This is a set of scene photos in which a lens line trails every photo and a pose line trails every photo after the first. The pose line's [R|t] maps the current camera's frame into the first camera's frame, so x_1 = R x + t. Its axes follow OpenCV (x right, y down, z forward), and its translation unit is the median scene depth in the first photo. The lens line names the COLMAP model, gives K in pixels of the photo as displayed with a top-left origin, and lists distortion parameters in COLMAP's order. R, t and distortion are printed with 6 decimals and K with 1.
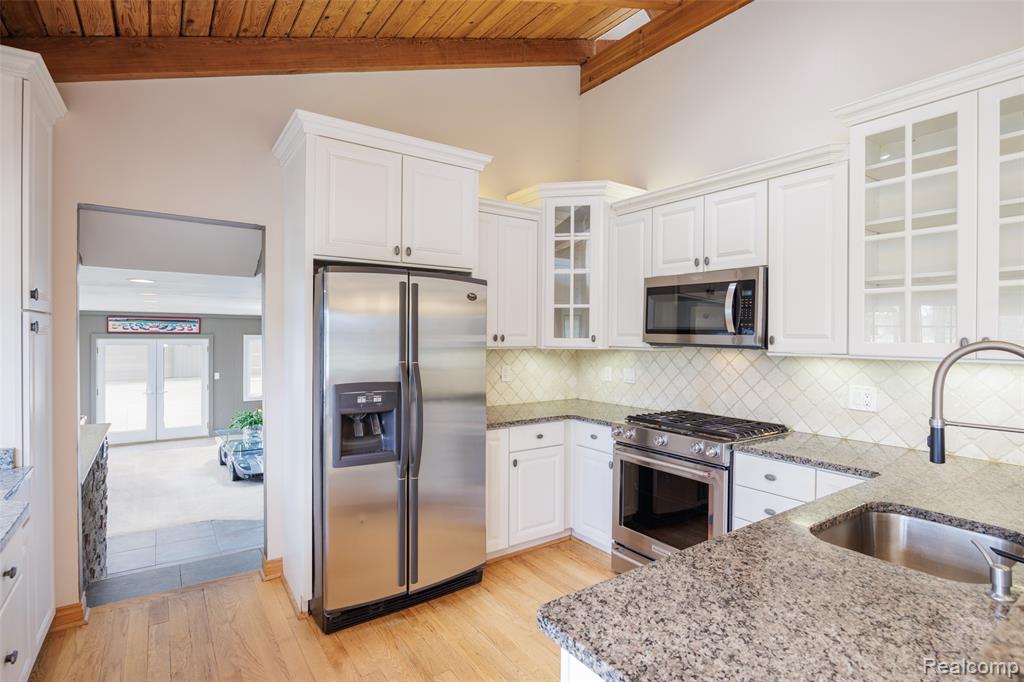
lens RADIAL K [[518.7, 0, 510.6], [0, 518.7, 337.4], [0, 0, 1]] dist [-0.005058, -0.000595]
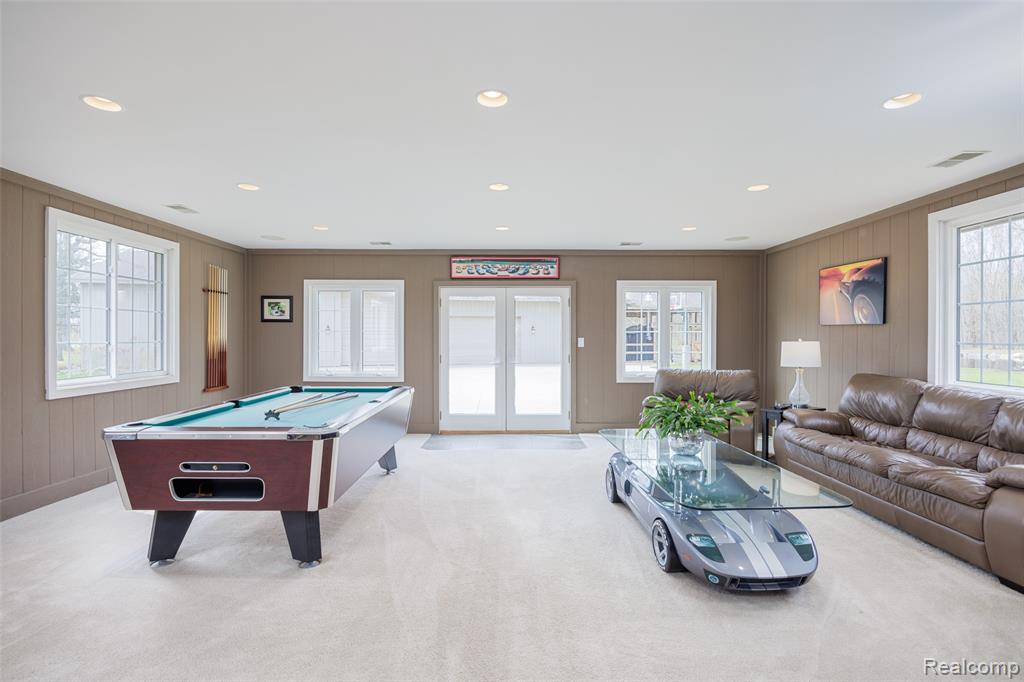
lens RADIAL K [[466.6, 0, 508.7], [0, 466.6, 339.3], [0, 0, 1]] dist [-0.015802, -0.000008]
pose [[0.821078, -0.007941, -0.570761, -0.798613], [0.002257, 0.999941, -0.010665, 0.203636], [0.570812, 0.007469, 0.821047, 1.203118]]
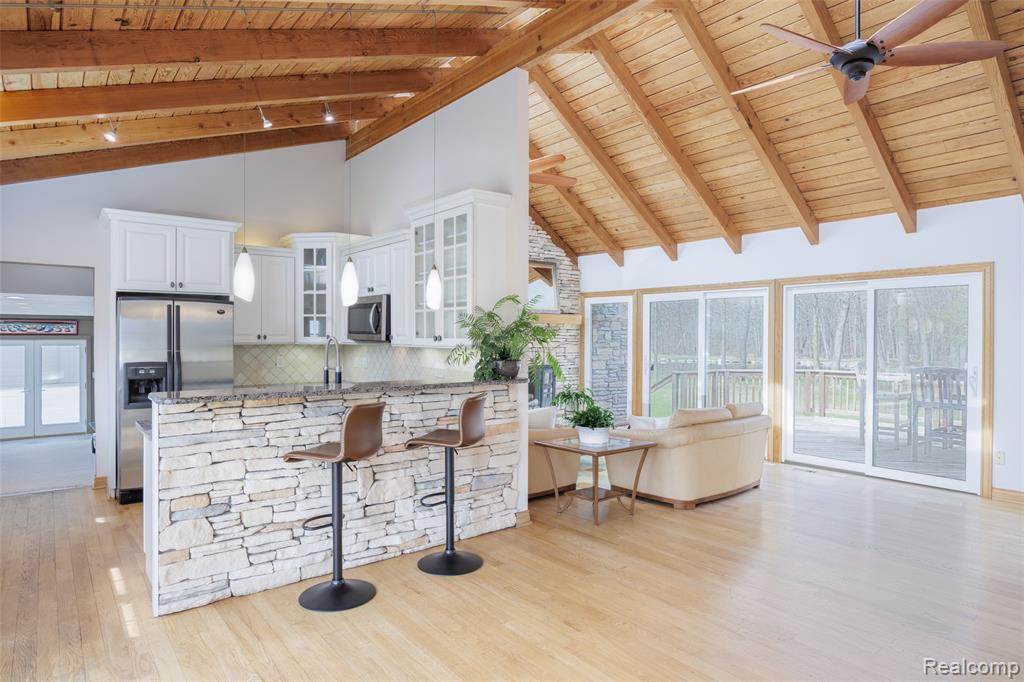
lens RADIAL K [[606.0, 0, 507.6], [0, 606.0, 334.9], [0, 0, 1]] dist [-0.001056, -0.001688]
pose [[0.998527, -0.004565, 0.054065, 0.535183], [0.004769, 0.999982, -0.003644, 0.004605], [-0.054047, 0.003897, 0.998531, -0.714933]]
